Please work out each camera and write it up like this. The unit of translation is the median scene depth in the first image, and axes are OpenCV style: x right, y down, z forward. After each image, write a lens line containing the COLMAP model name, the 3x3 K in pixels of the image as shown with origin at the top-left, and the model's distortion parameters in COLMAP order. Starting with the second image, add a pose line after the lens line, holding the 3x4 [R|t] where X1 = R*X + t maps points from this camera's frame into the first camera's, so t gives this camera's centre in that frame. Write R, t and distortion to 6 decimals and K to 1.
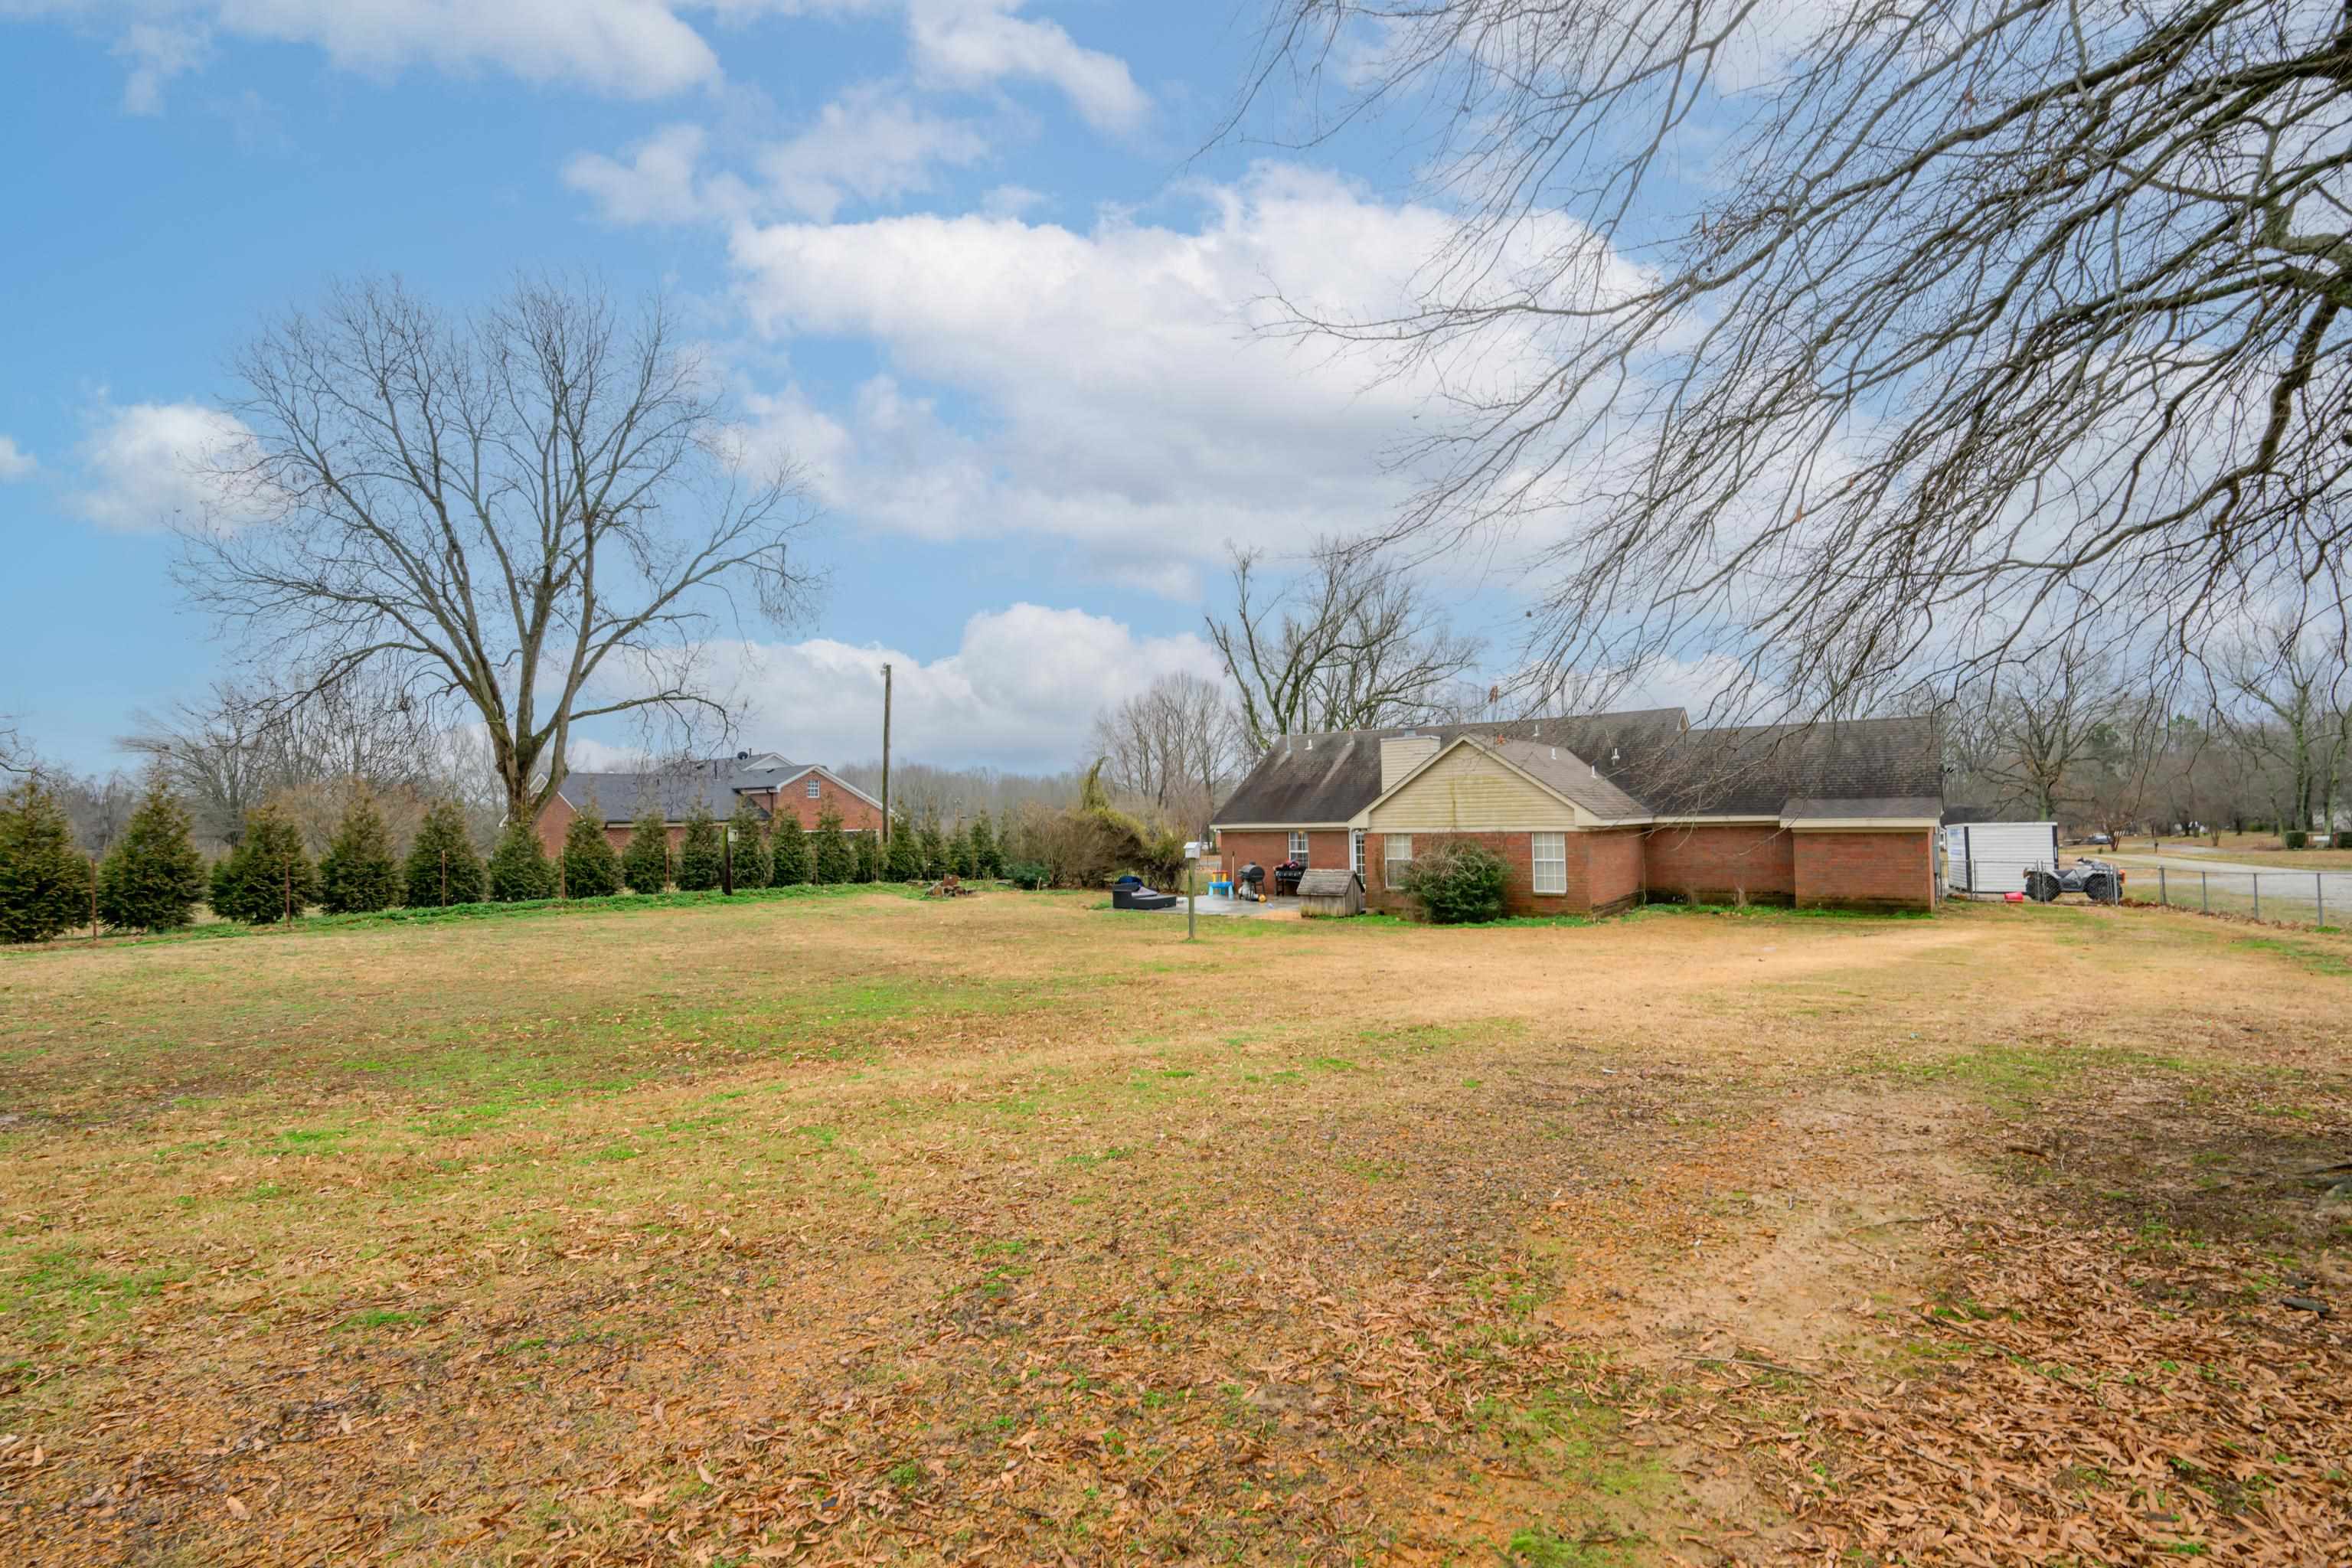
lens RADIAL K [[1049.3, 0, 1184.6], [0, 1049.3, 781.6], [0, 0, 1]] dist [-0.002533, 0.000098]
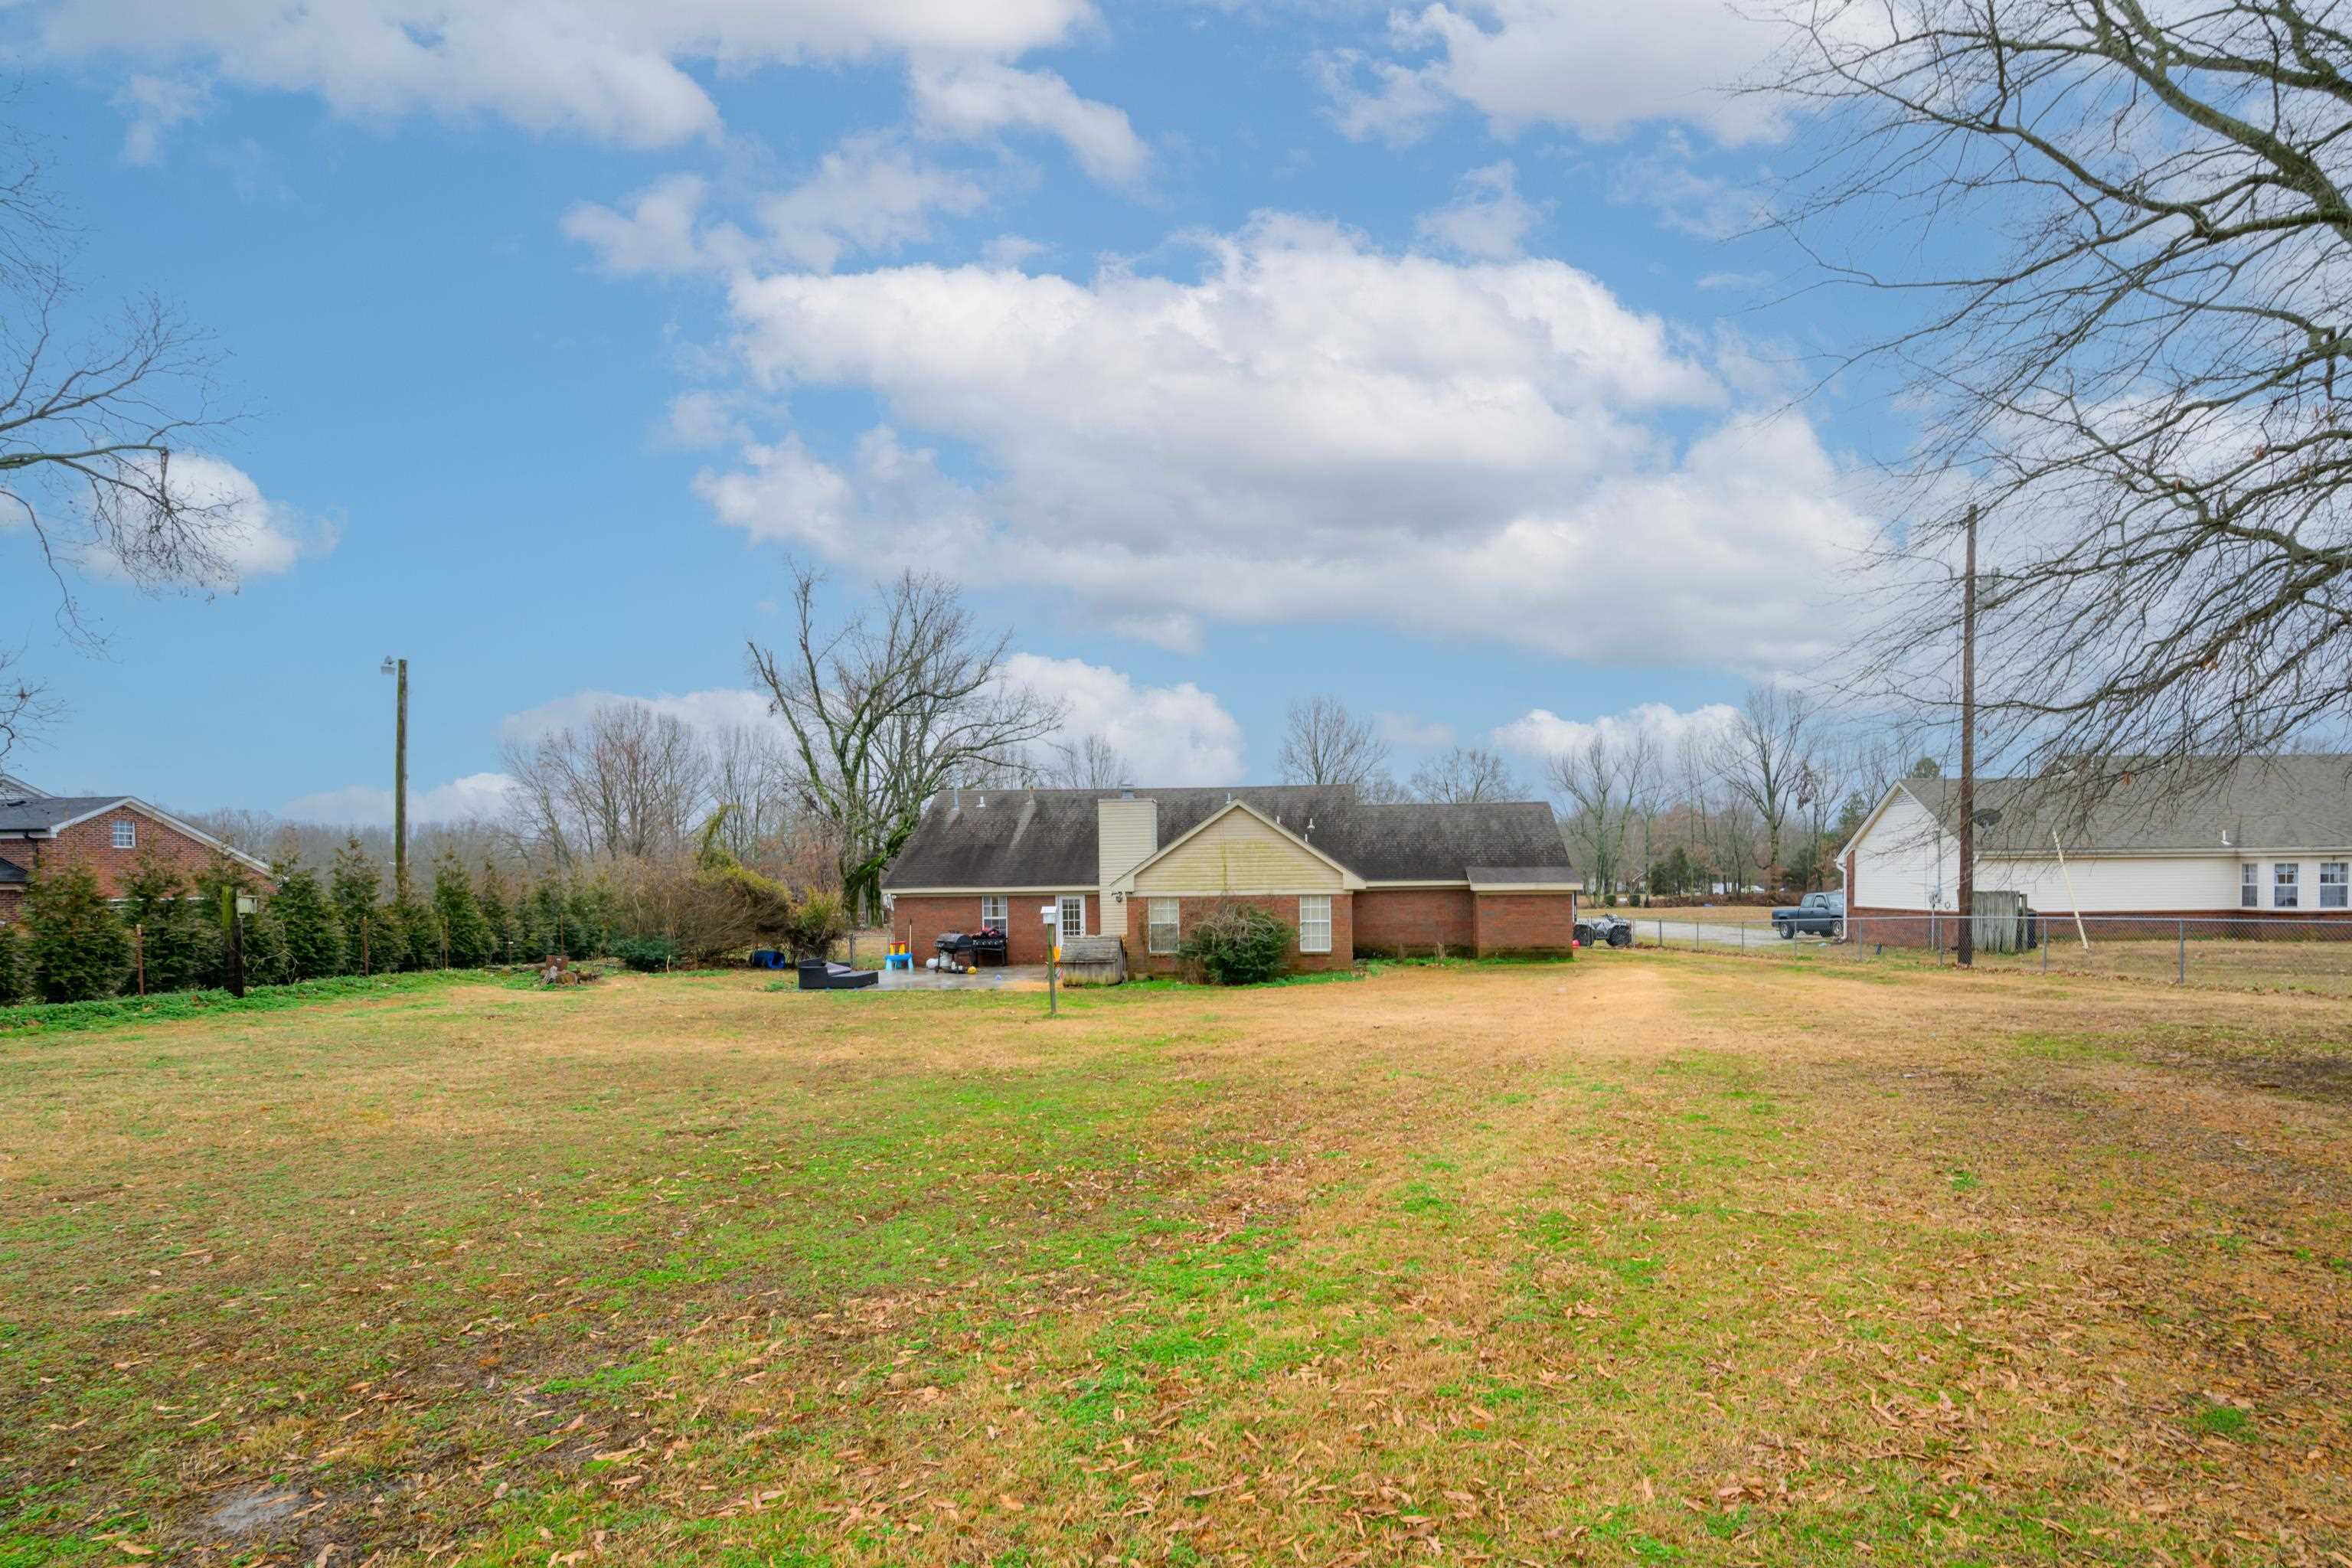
lens RADIAL K [[1119.2, 0, 1176.6], [0, 1119.2, 868.4], [0, 0, 1]] dist [0.001598, 0.000393]
pose [[0.824817, 0.012016, 0.565272, -0.353312], [-0.022535, 0.999678, 0.011632, 0.009250], [-0.564950, -0.022332, 0.824823, 0.116870]]
